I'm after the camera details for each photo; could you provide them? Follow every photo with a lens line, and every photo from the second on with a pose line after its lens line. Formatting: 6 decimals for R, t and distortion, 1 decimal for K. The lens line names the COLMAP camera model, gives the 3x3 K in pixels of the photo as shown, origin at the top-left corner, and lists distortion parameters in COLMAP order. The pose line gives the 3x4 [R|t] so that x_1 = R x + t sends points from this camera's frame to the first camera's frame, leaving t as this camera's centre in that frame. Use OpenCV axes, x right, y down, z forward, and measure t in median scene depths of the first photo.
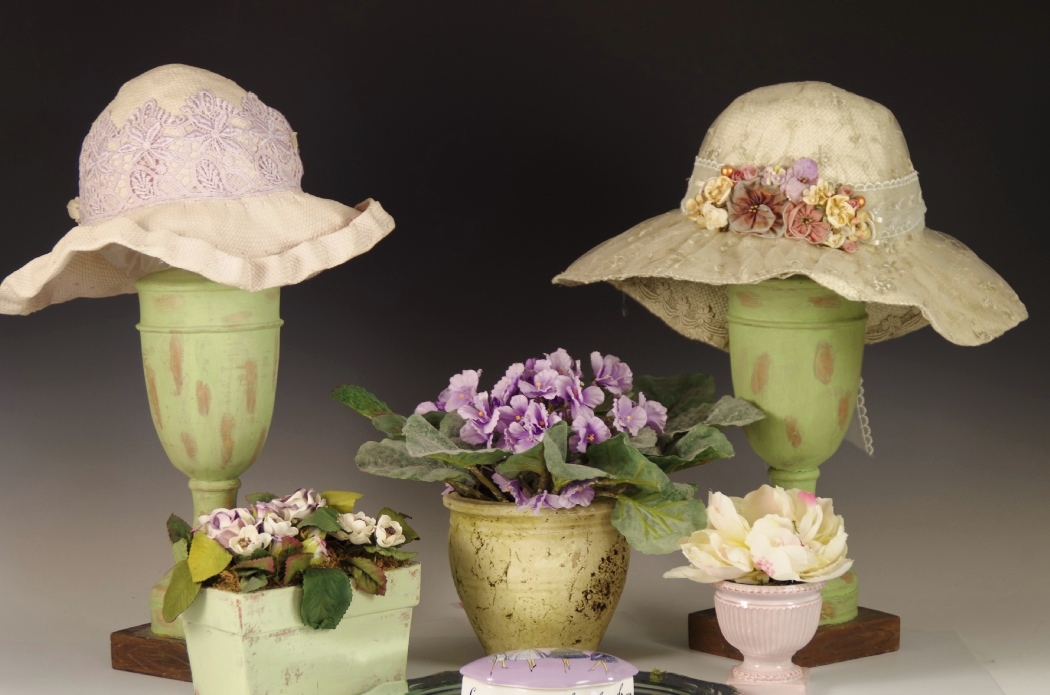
lens RADIAL K [[3303.3, 0, 501.7], [0, 3303.3, 389.0], [0, 0, 1]] dist [0.048606, 0.101132]
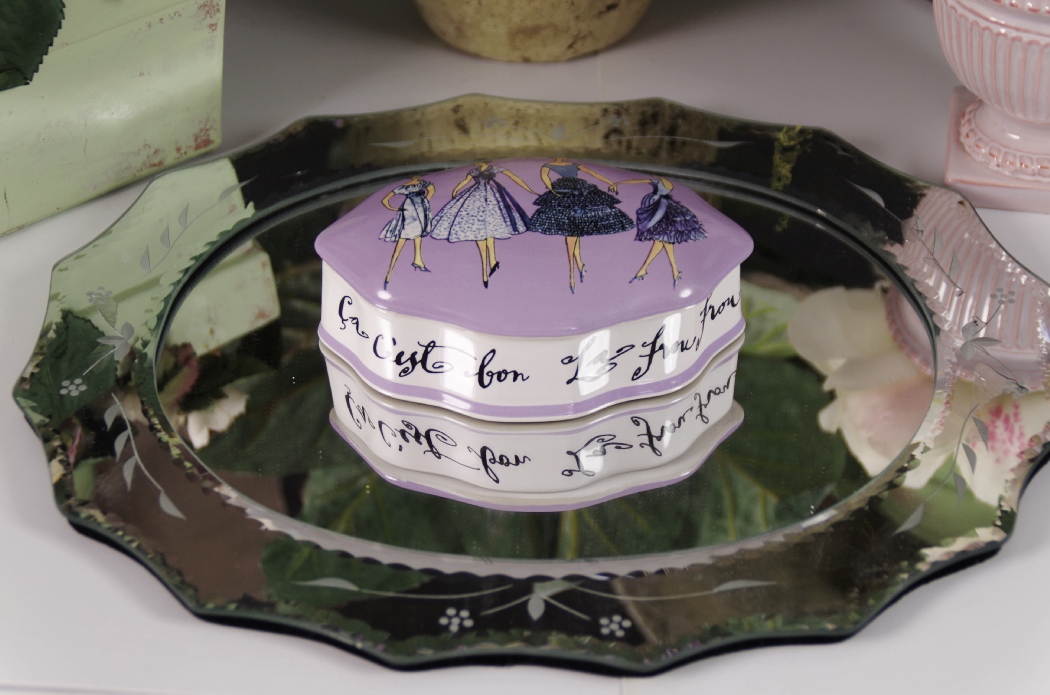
lens RADIAL K [[2455.7, 0, 525.0], [0, 2455.7, 347.5], [0, 0, 1]] dist [-0.051510, -0.058665]
pose [[0.999805, 0.002429, -0.019605, 0.019051], [0.007713, 0.865640, 0.500607, -0.054520], [0.018187, -0.500661, 0.865452, 0.723686]]
